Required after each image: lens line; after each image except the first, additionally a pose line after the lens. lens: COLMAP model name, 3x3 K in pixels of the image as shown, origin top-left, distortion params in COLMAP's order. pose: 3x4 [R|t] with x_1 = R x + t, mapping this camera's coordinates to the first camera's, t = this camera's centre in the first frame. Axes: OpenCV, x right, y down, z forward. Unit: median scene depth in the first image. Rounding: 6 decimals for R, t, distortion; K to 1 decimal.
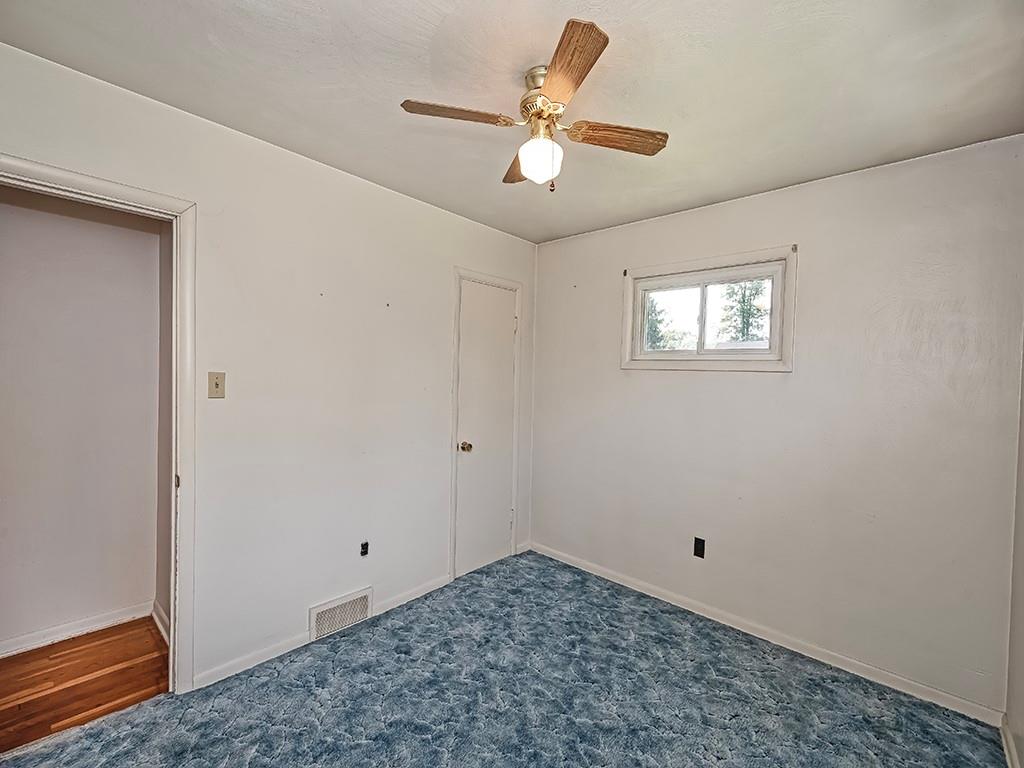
lens RADIAL K [[453.9, 0, 522.5], [0, 453.9, 388.3], [0, 0, 1]] dist [0.002740, -0.000183]
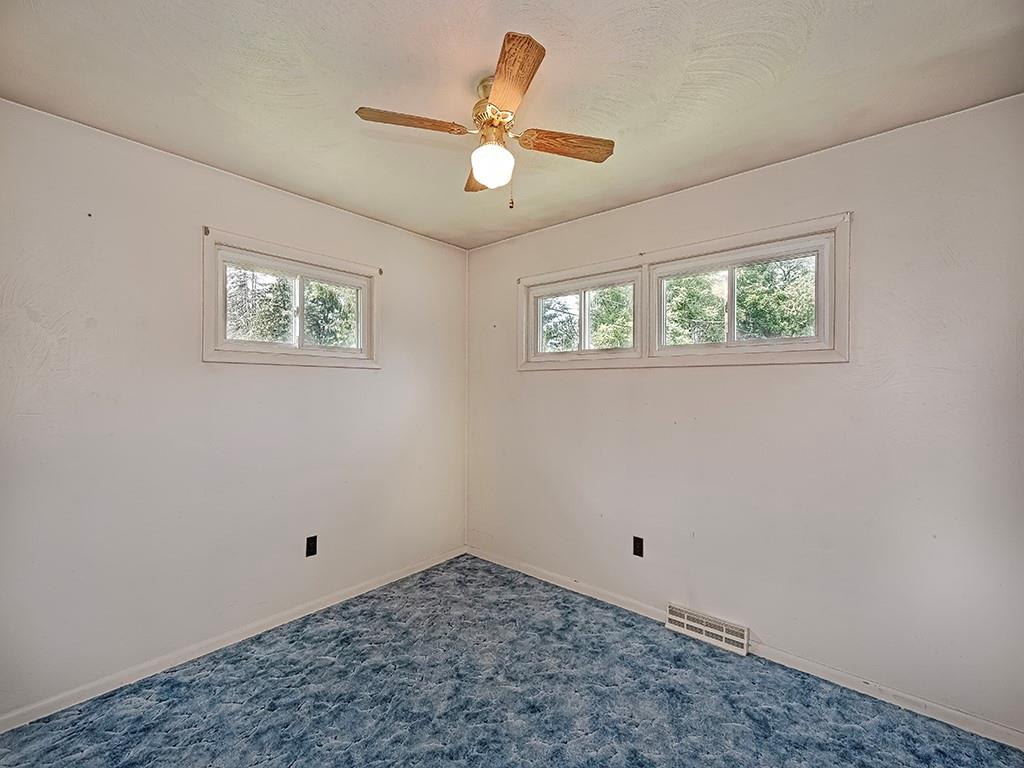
lens RADIAL K [[453.9, 0, 522.5], [0, 453.9, 388.3], [0, 0, 1]] dist [0.002740, -0.000183]
pose [[-0.074378, -0.033683, 0.996661, -0.737578], [0.012586, 0.999318, 0.034712, -0.021713], [-0.997151, 0.015126, -0.073904, 0.736860]]
